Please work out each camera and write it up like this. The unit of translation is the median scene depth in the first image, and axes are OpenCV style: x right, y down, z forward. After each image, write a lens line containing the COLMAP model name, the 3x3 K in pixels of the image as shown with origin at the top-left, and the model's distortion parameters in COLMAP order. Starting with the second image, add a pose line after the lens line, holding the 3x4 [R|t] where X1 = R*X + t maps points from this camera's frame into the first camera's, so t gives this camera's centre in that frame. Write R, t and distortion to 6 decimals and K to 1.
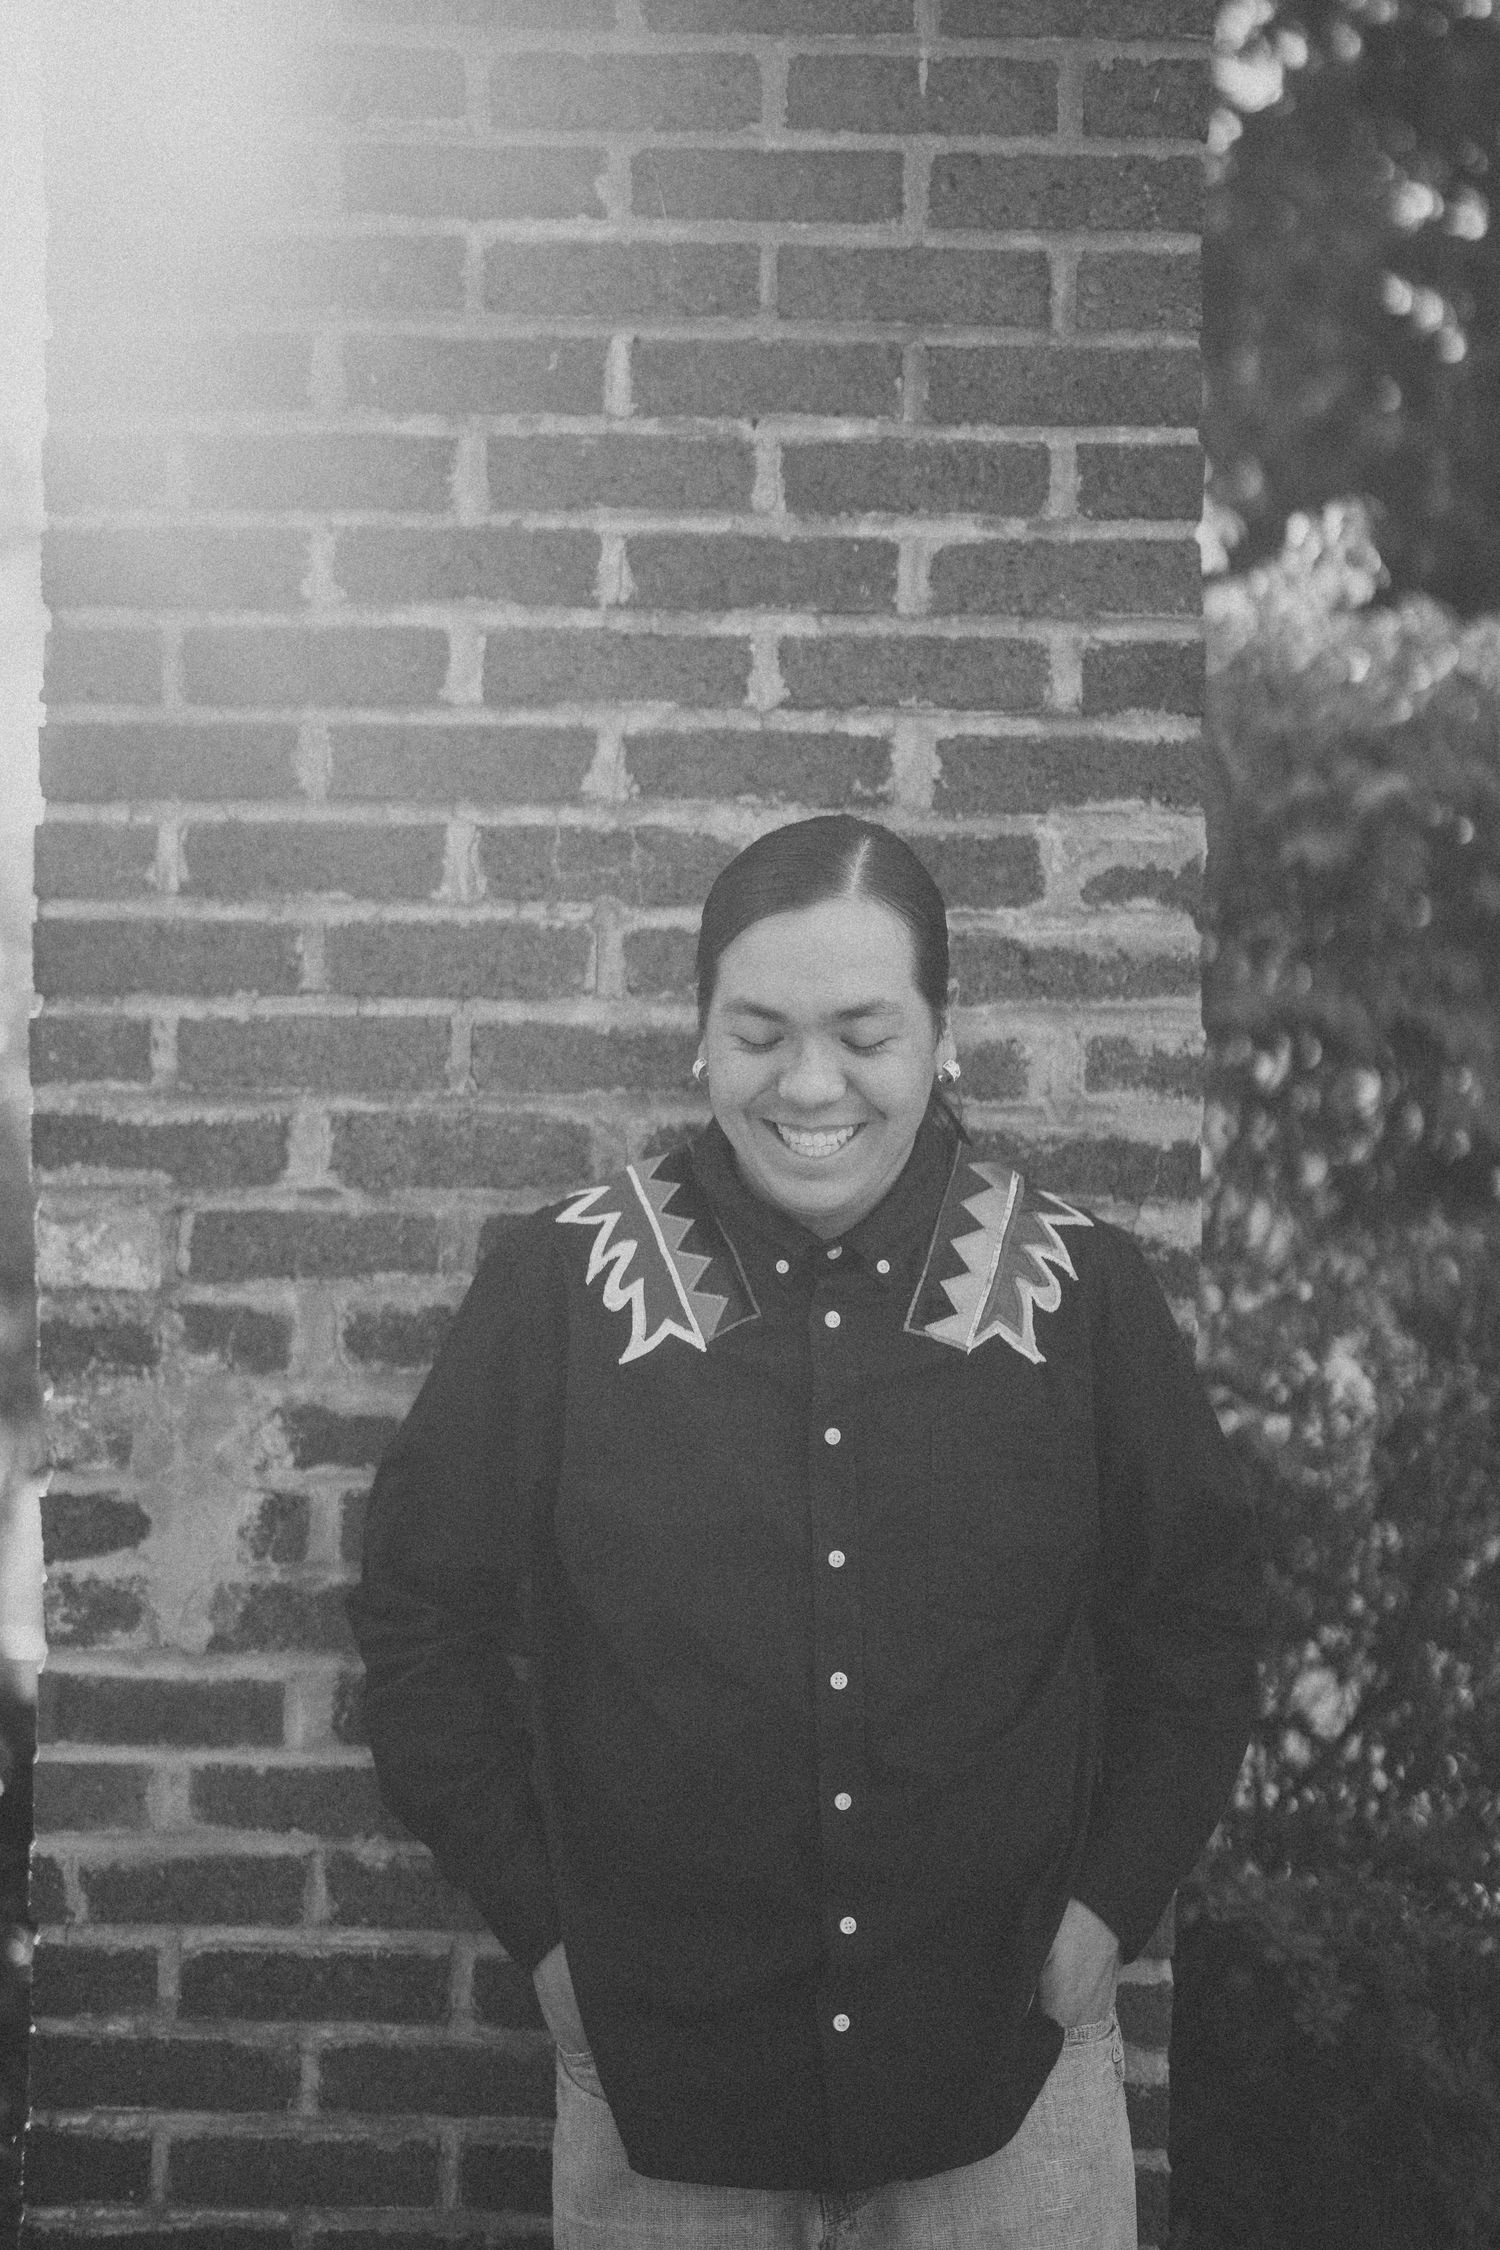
lens RADIAL K [[3176.8, 0, 748.9], [0, 3176.8, 1147.5], [0, 0, 1]] dist [-0.167685, 1.125226]
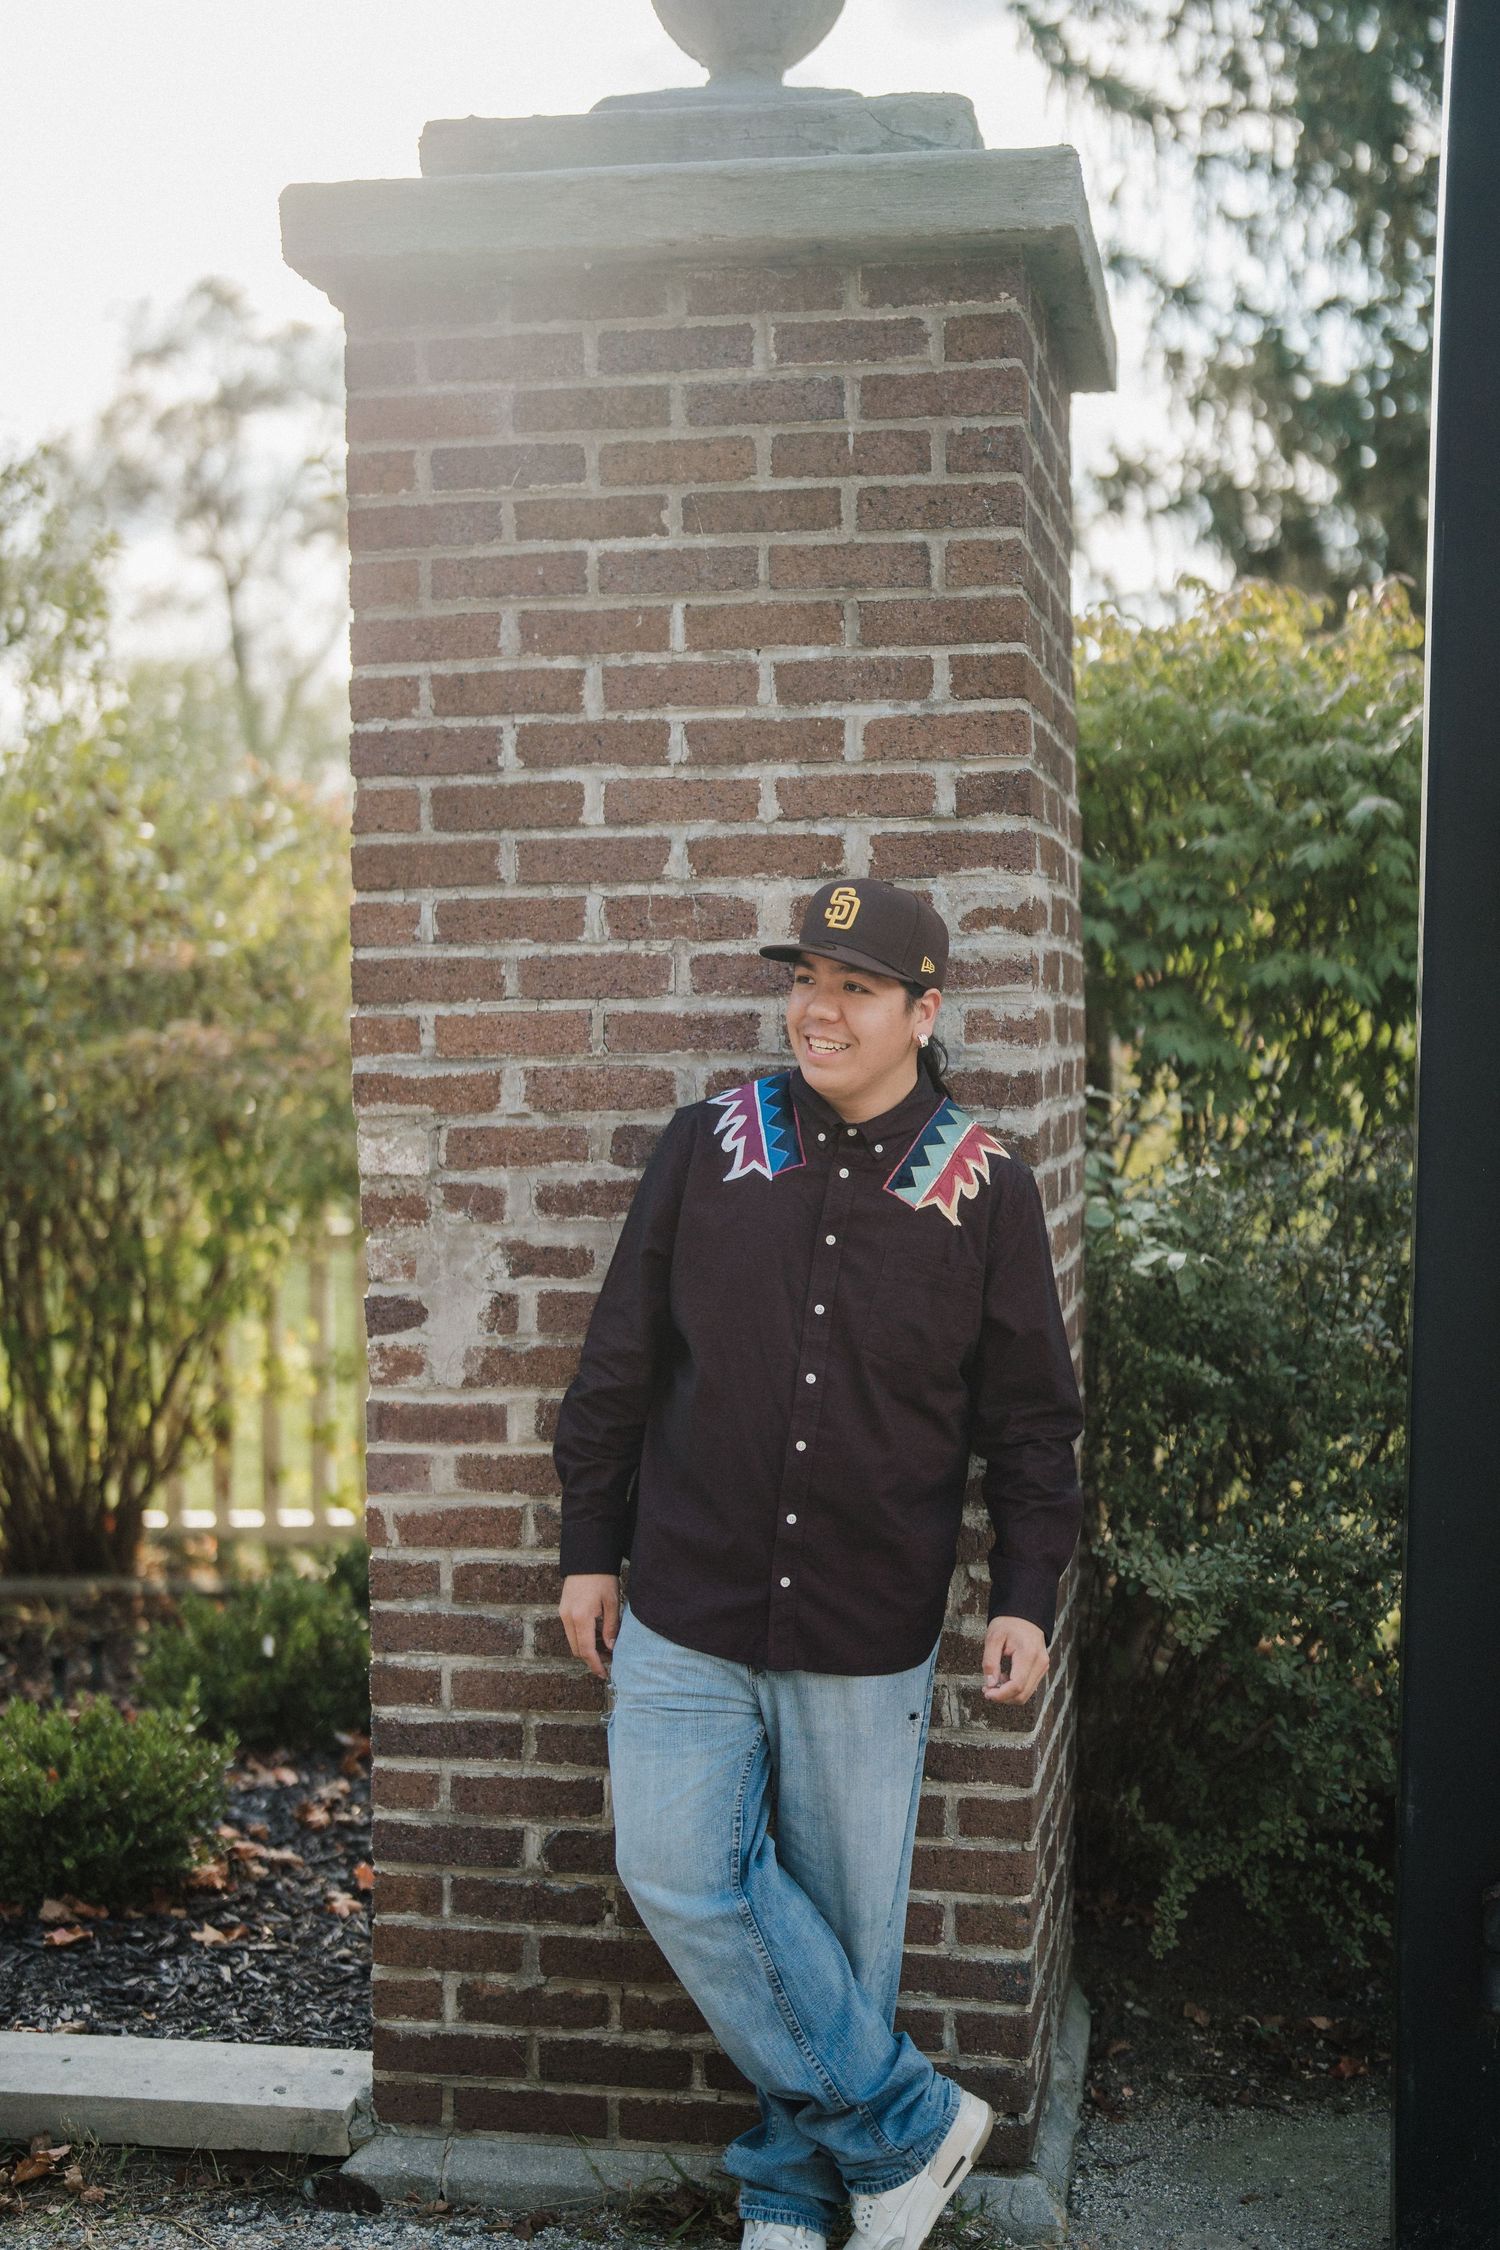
lens RADIAL K [[3098.9, 0, 747.1], [0, 3098.9, 1118.0], [0, 0, 1]] dist [-0.169432, 1.238071]
pose [[0.988463, -0.025539, -0.149297, 0.235163], [0.026261, 0.999651, 0.002863, 0.014180], [0.149171, -0.006751, 0.988788, -0.629432]]
